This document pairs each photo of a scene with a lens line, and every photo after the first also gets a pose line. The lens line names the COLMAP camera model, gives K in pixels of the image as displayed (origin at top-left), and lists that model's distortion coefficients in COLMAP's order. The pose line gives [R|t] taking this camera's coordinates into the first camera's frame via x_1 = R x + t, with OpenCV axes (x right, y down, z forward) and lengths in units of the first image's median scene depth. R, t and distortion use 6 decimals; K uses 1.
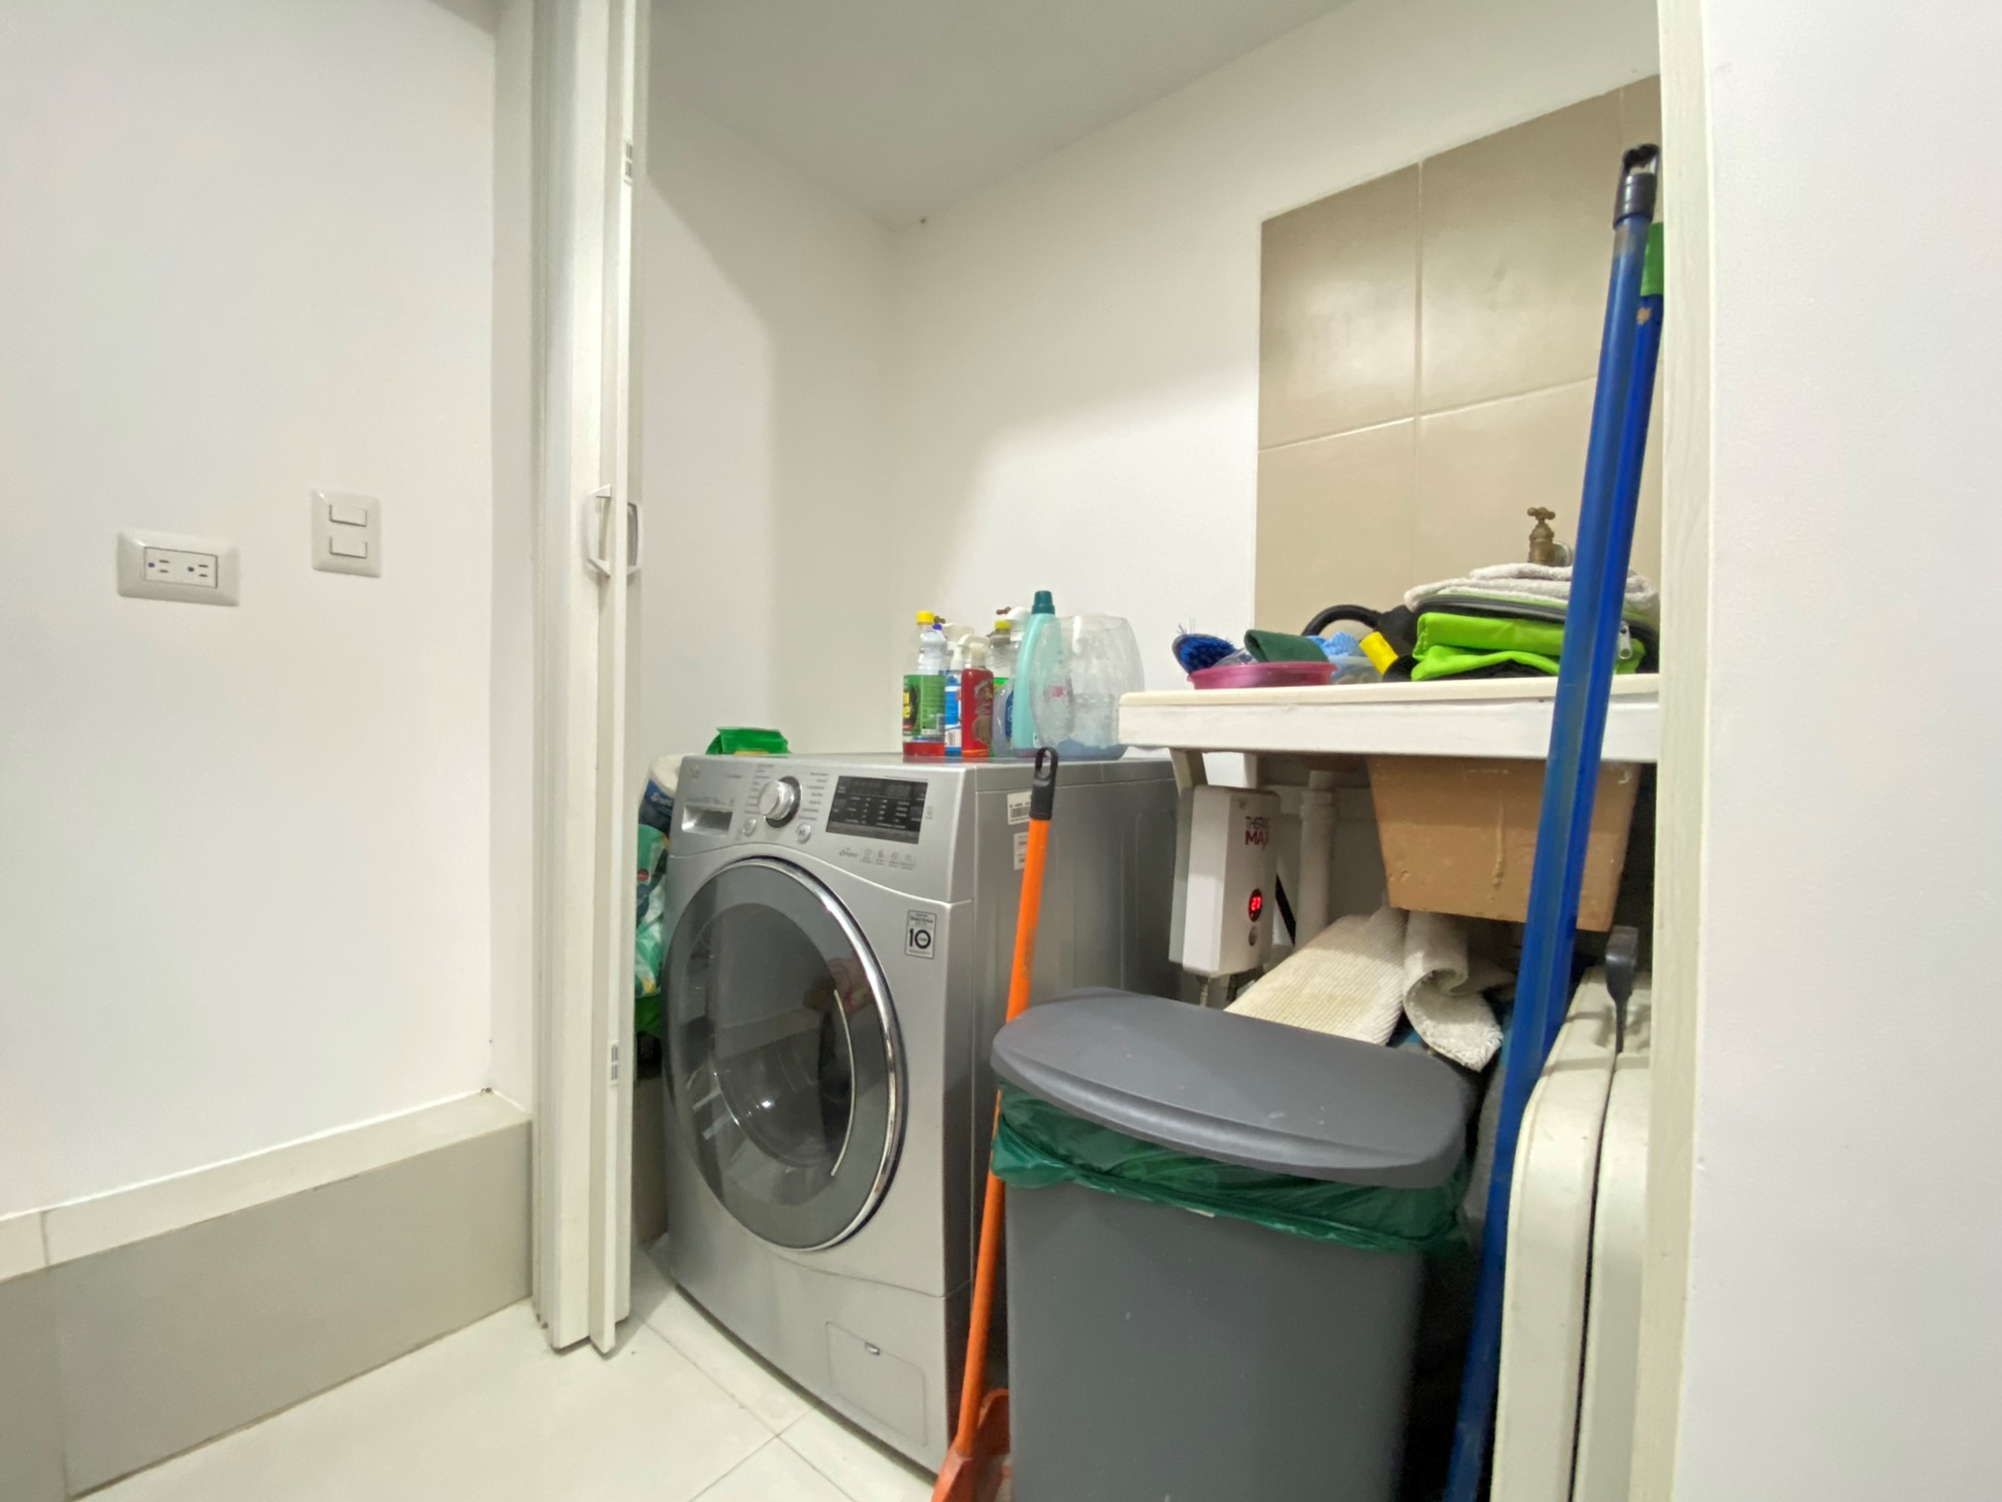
lens RADIAL K [[819.5, 0, 992.7], [0, 819.5, 752.8], [0, 0, 1]] dist [0.022761, -0.021855]
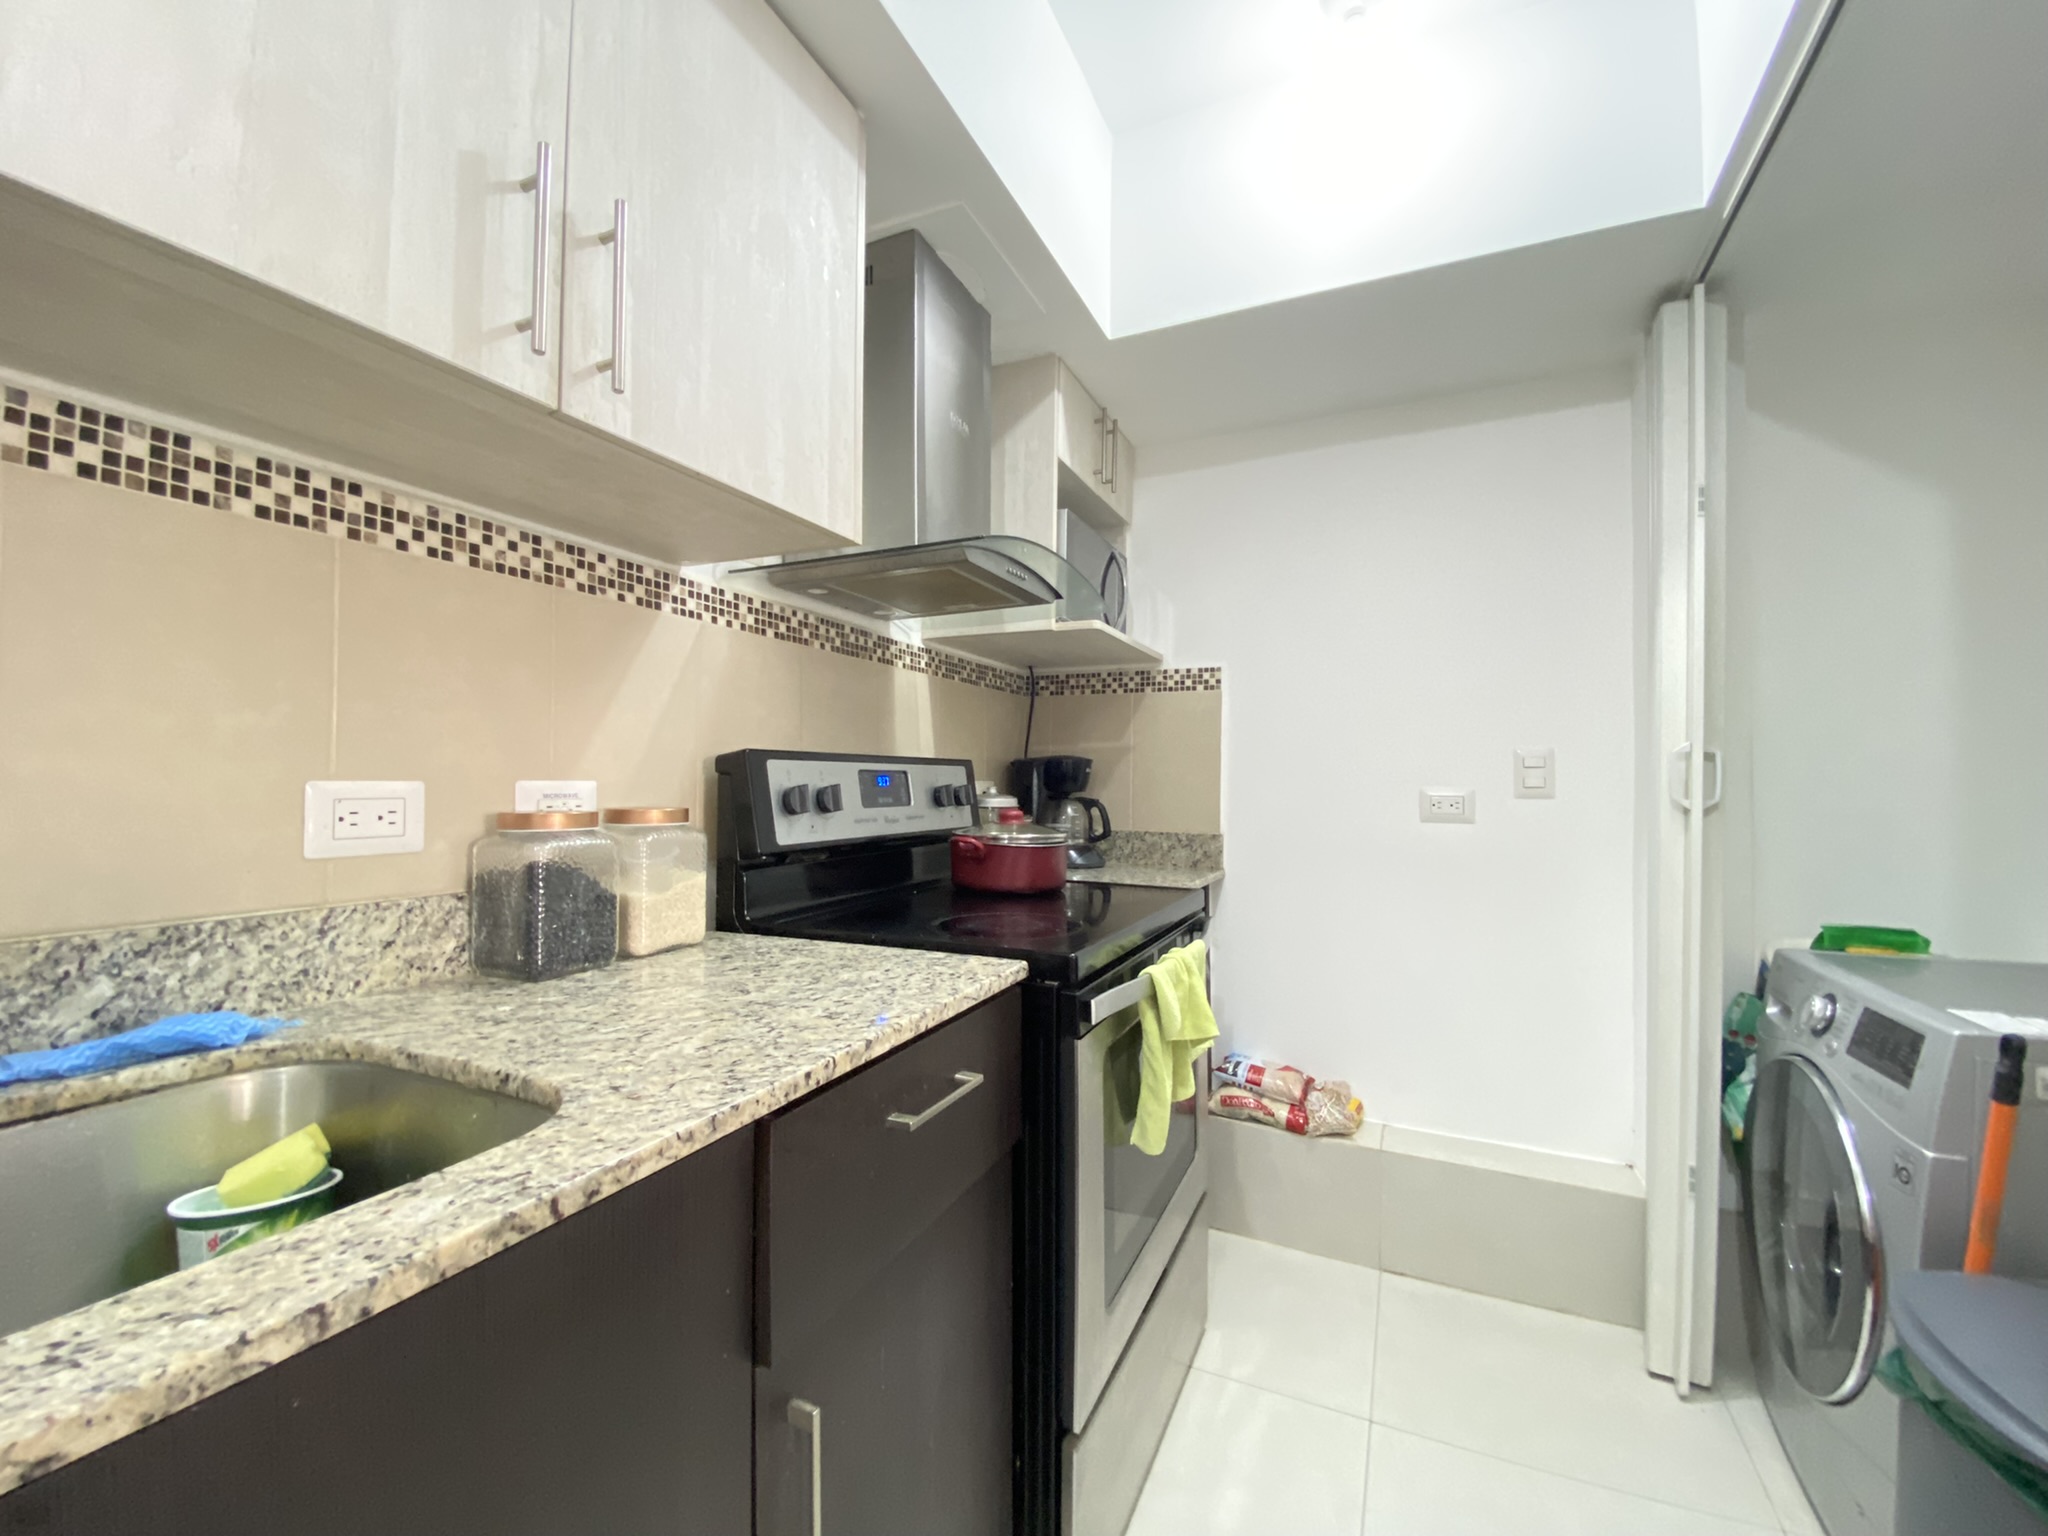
lens RADIAL K [[838.3, 0, 1015.5], [0, 838.3, 769.9], [0, 0, 1]] dist [0.022761, -0.021855]
pose [[0.222274, -0.017538, -0.974826, 0.617702], [-0.020630, 0.999530, -0.022687, -0.223871], [0.974766, 0.025153, 0.221808, -0.362621]]
